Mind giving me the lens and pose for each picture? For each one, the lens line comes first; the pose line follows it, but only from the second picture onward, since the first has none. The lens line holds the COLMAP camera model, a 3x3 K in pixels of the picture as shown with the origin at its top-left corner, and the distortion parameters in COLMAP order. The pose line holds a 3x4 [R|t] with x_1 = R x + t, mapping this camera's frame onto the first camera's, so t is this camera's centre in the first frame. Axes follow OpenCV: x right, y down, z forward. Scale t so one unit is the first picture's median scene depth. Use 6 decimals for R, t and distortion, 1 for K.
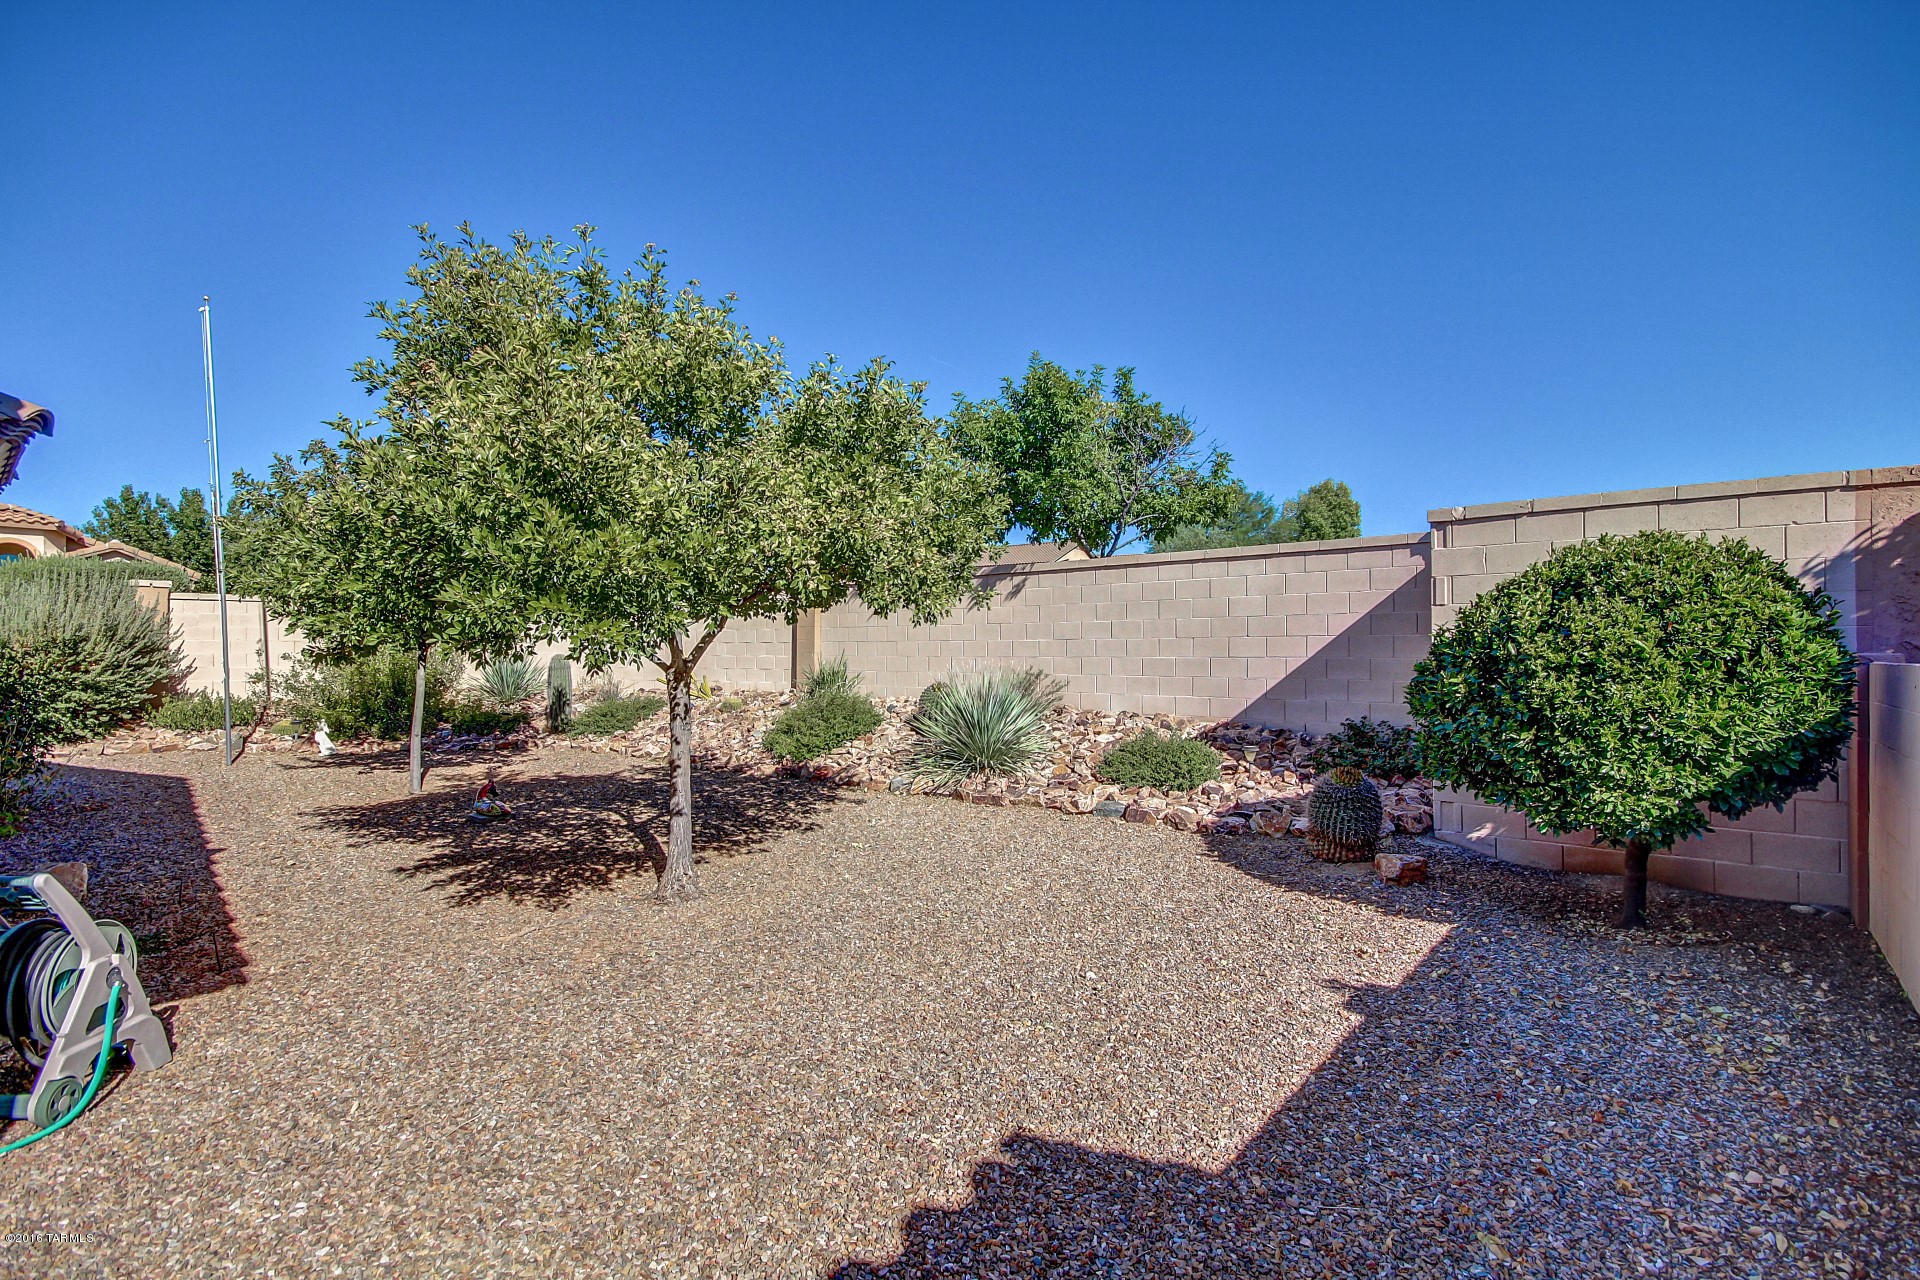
lens RADIAL K [[890.5, 0, 970.2], [0, 890.5, 642.5], [0, 0, 1]] dist [0.007807, -0.007253]
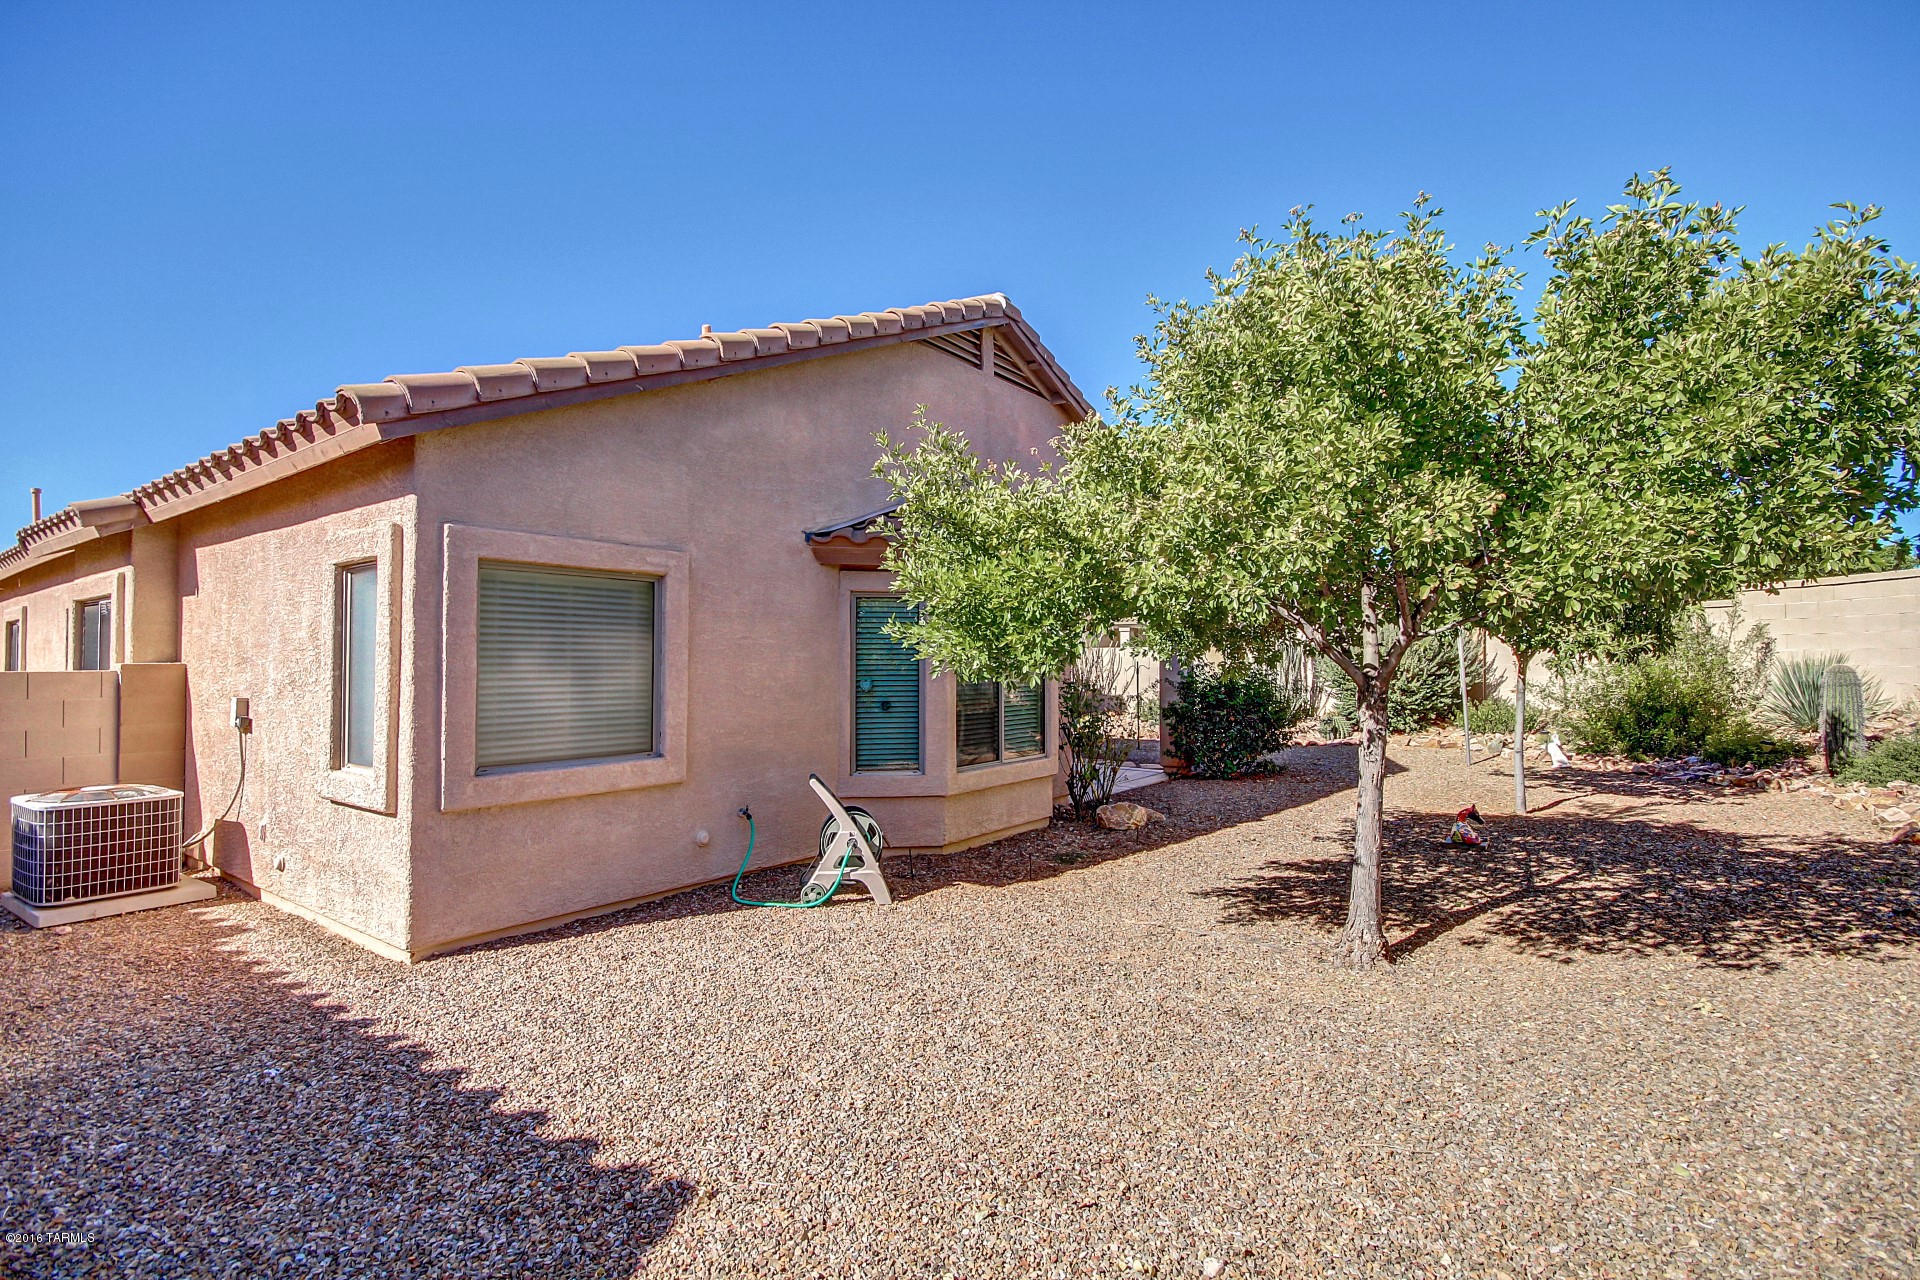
lens RADIAL K [[890.5, 0, 970.1], [0, 890.5, 649.3], [0, 0, 1]] dist [0.007807, -0.007253]
pose [[0.075325, -0.014643, -0.997051, 0.476588], [0.013262, 0.999818, -0.013682, -0.001907], [0.997071, -0.012192, 0.075506, 0.569567]]
